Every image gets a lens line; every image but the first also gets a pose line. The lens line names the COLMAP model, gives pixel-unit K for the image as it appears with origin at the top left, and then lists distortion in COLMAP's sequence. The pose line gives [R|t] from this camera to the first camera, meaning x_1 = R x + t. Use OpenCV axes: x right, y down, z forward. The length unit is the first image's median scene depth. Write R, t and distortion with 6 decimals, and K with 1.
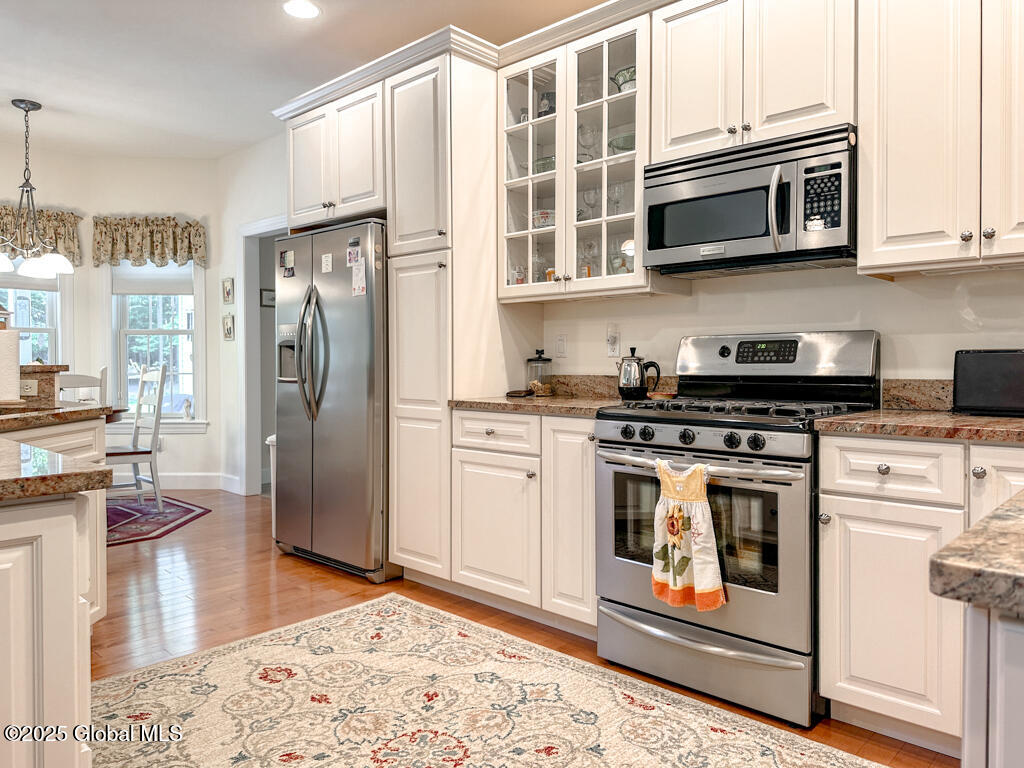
lens RADIAL K [[740.4, 0, 515.4], [0, 740.4, 373.9], [0, 0, 1]] dist [0.143399, -0.228396]
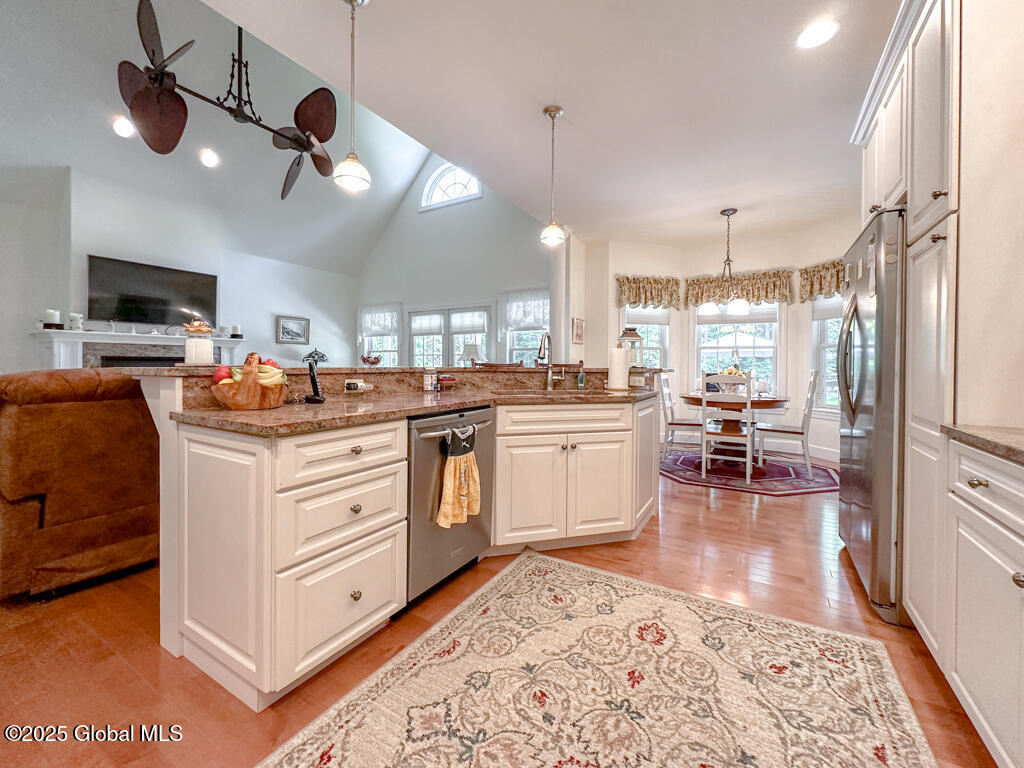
lens RADIAL K [[413.0, 0, 513.0], [0, 413.0, 367.1], [0, 0, 1]] dist [-0.008505, 0.000590]
pose [[0.216865, 0.007444, -0.976173, 0.246245], [-0.021792, 0.999759, 0.002783, -0.012916], [0.975958, 0.020669, 0.216974, 0.613321]]
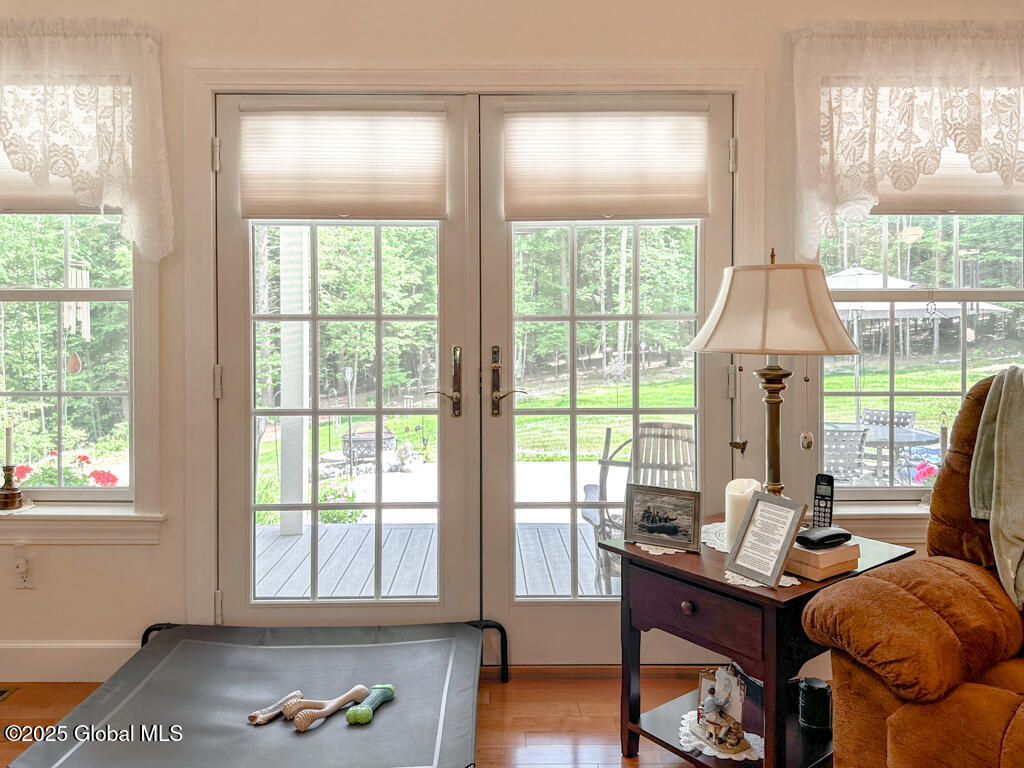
lens RADIAL K [[720.6, 0, 491.7], [0, 720.6, 337.3], [0, 0, 1]] dist [0.003096, 0.000246]
pose [[0.693578, 0.004934, -0.720364, -1.643928], [-0.011071, 0.999931, -0.003811, -0.044419], [0.720296, 0.010618, 0.693585, 0.159245]]
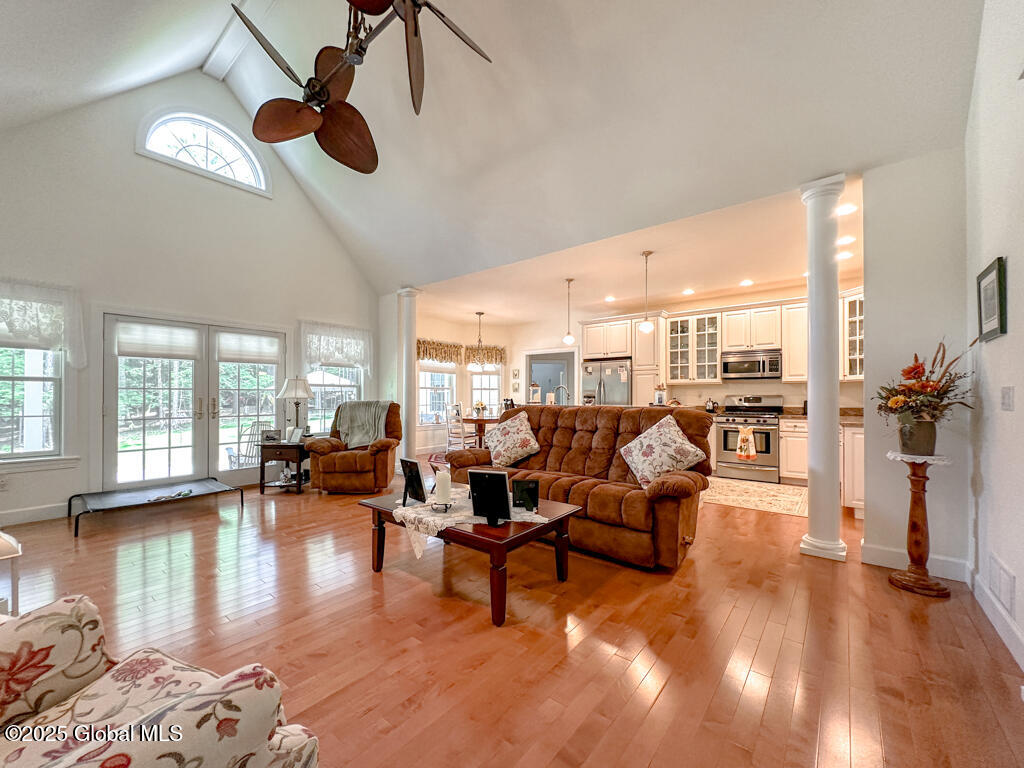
lens RADIAL K [[426.3, 0, 513.3], [0, 426.3, 393.0], [0, 0, 1]] dist [-0.001266, -0.000112]
pose [[0.996799, 0.001877, 0.079932, -1.137142], [0.000009, 0.999722, -0.023595, -0.012553], [-0.079954, 0.023520, 0.996521, -1.164873]]
